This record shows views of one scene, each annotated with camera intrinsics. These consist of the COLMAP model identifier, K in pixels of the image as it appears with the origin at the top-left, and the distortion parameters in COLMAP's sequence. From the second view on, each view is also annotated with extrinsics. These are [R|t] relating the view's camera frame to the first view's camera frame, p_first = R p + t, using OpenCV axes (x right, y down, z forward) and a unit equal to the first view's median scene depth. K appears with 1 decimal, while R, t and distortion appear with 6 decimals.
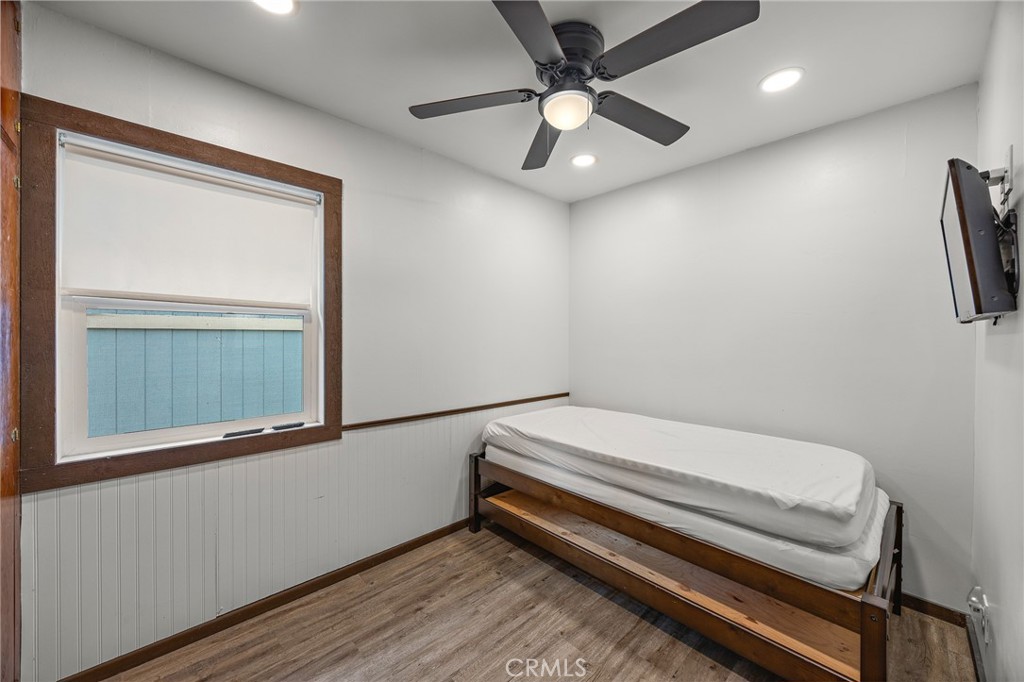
lens RADIAL K [[387.2, 0, 513.3], [0, 387.2, 337.7], [0, 0, 1]] dist [-0.004986, -0.000017]
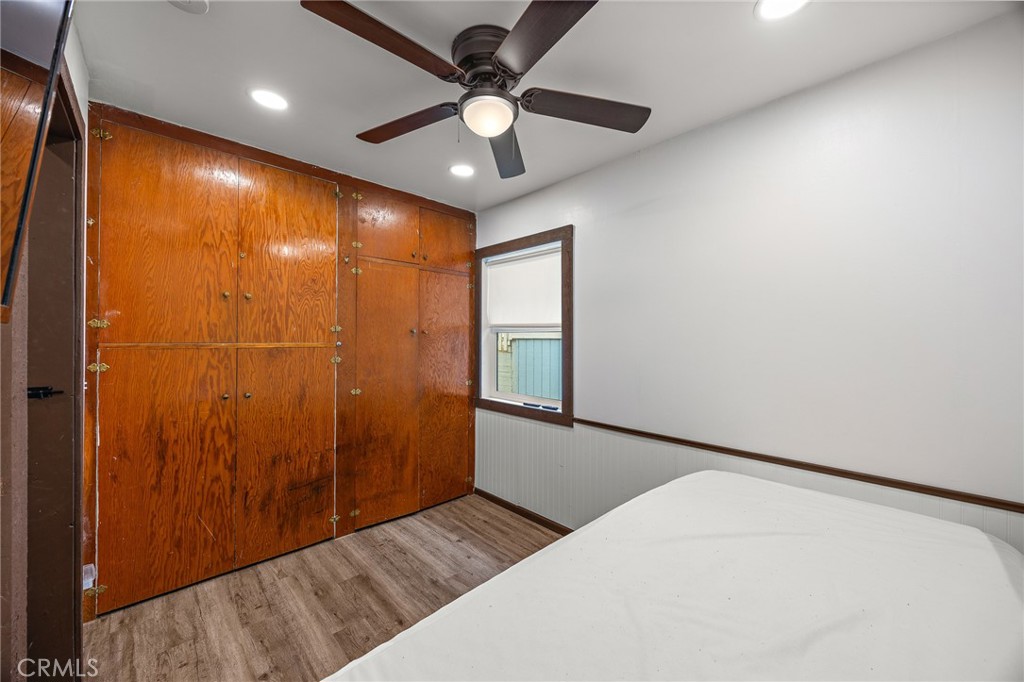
lens RADIAL K [[387.2, 0, 513.3], [0, 387.2, 337.7], [0, 0, 1]] dist [-0.004986, -0.000017]
pose [[0.000866, -0.005937, -0.999982, 0.990744], [-0.008324, 0.999948, -0.005944, -0.029425], [0.999965, 0.008329, 0.000817, 0.960029]]
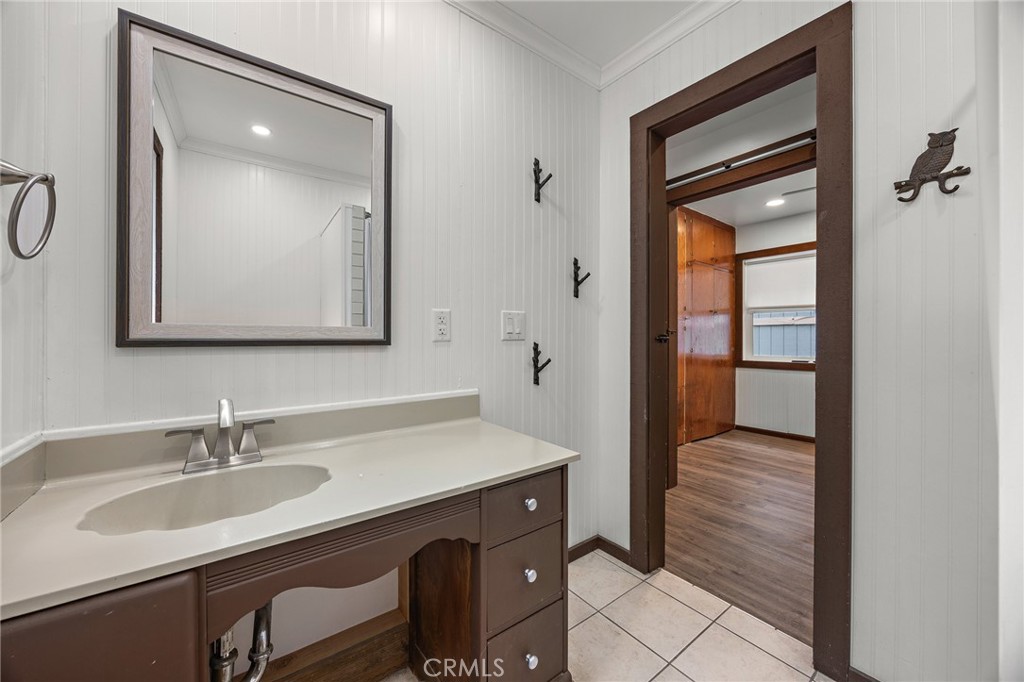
lens RADIAL K [[387.2, 0, 513.3], [0, 387.2, 337.7], [0, 0, 1]] dist [-0.004986, -0.000017]
pose [[-0.103023, -0.003155, -0.994674, 1.906742], [-0.002930, 0.999992, -0.002868, 0.118721], [0.994675, 0.002619, -0.103031, -0.519038]]
